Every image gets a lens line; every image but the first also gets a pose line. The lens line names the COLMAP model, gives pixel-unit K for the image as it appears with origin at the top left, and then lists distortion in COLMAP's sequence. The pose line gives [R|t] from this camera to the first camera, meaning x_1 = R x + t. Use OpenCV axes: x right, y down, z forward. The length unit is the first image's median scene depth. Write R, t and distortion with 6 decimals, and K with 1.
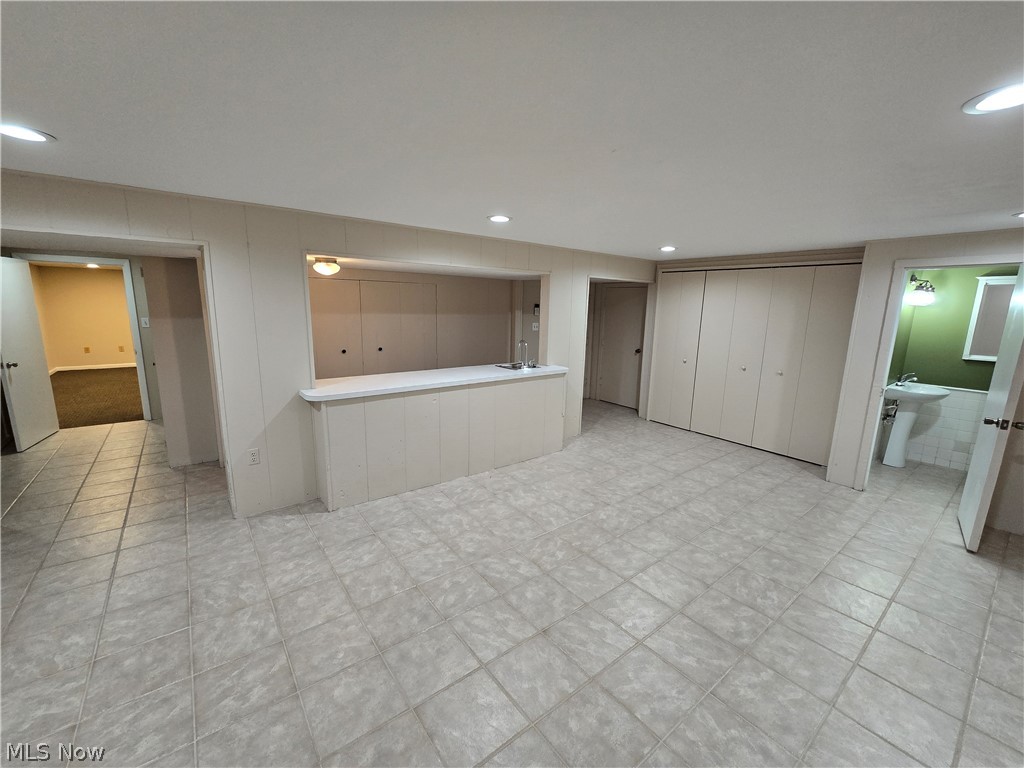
lens RADIAL K [[420.4, 0, 515.8], [0, 420.4, 379.6], [0, 0, 1]] dist [-0.000678, -0.000983]
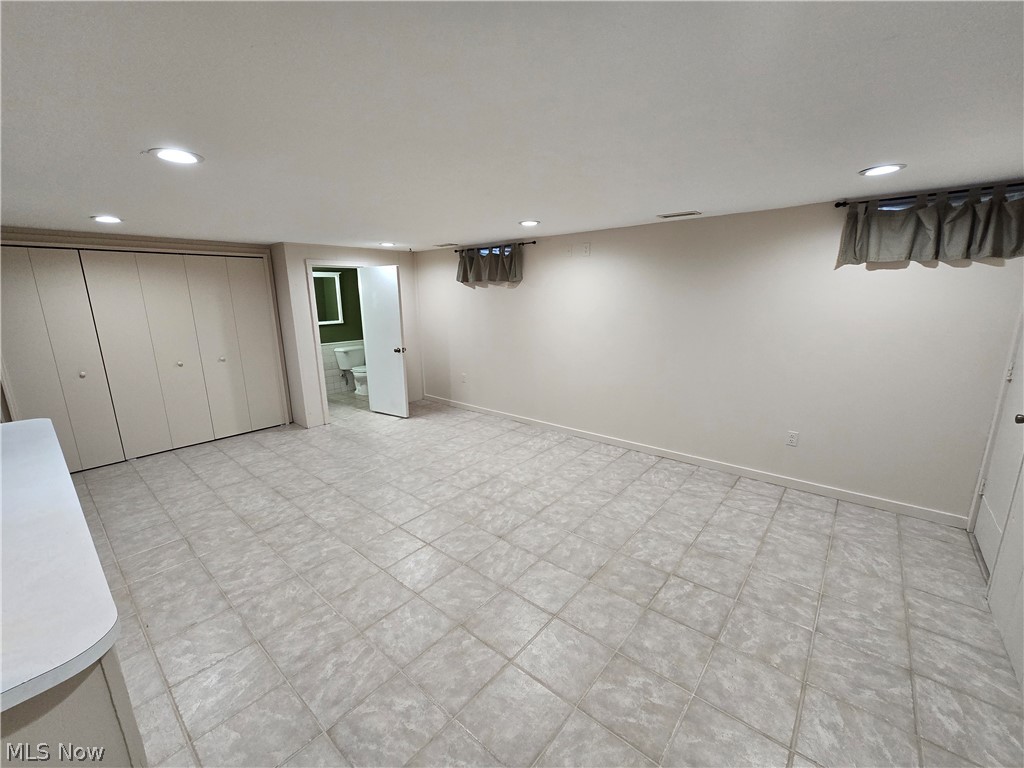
lens RADIAL K [[420.4, 0, 514.4], [0, 420.4, 386.0], [0, 0, 1]] dist [-0.000678, -0.000983]
pose [[-0.198843, -0.234821, 0.951483, -0.787730], [0.184145, 0.944626, 0.271612, -0.157810], [-0.962576, 0.229219, -0.144591, 0.730442]]
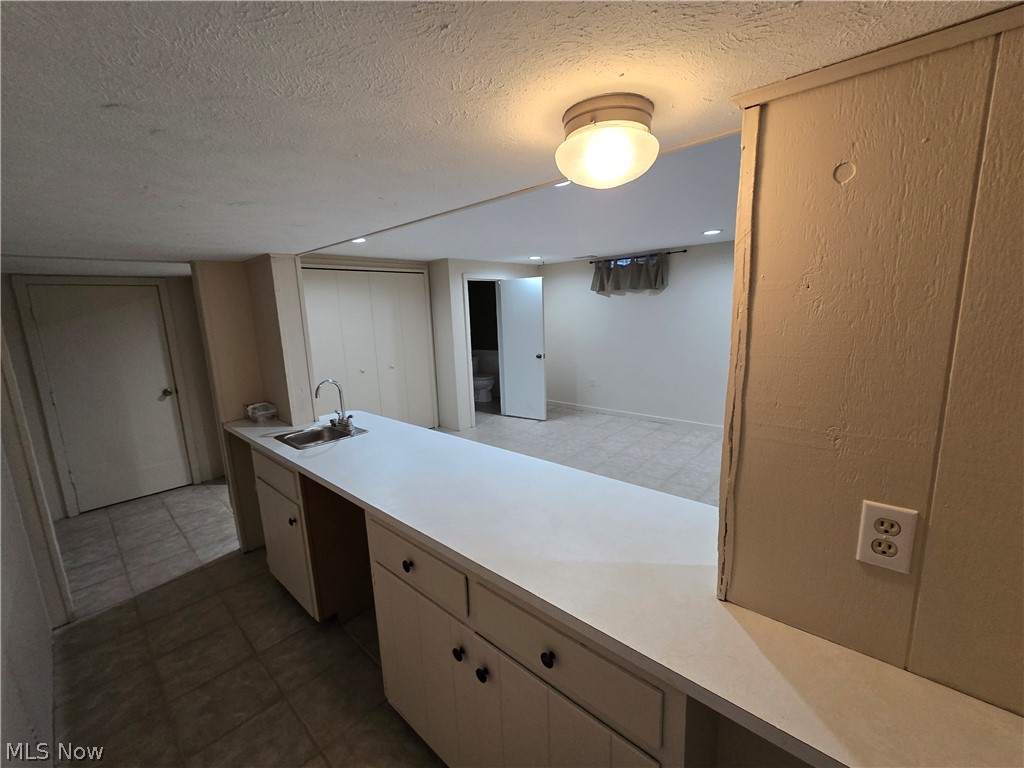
lens RADIAL K [[420.4, 0, 515.0], [0, 420.4, 385.1], [0, 0, 1]] dist [-0.000678, -0.000983]
pose [[-0.159410, -0.195420, 0.967677, -0.800202], [0.210873, 0.950848, 0.226760, -0.237674], [-0.964428, 0.240205, -0.110366, 1.261626]]
